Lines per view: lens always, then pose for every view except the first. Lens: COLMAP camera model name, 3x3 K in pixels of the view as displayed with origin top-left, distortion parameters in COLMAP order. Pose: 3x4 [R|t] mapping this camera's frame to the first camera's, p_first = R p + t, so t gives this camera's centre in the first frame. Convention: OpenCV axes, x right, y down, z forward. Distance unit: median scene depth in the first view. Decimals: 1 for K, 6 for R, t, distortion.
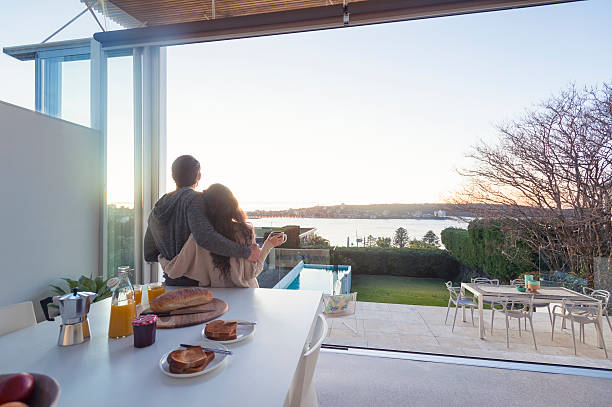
lens RADIAL K [[293.3, 0, 318.2], [0, 293.3, 200.0], [0, 0, 1]] dist [-0.009145, -0.000748]
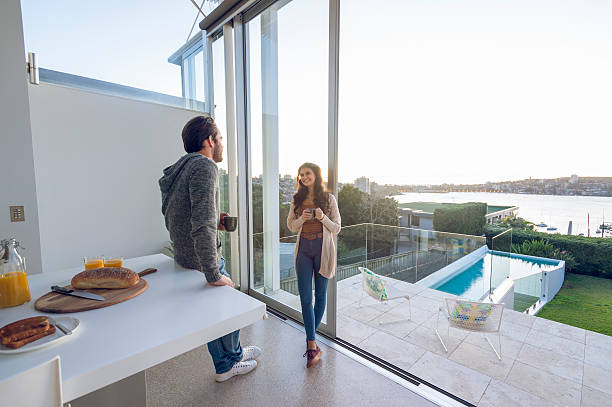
lens RADIAL K [[293.3, 0, 295.2], [0, 293.3, 212.6], [0, 0, 1]] dist [-0.009145, -0.000748]
pose [[0.779641, 0.063624, -0.622986, 0.065395], [0.020087, 0.991773, 0.126426, 0.002356], [0.625904, -0.111080, 0.771949, 0.076582]]
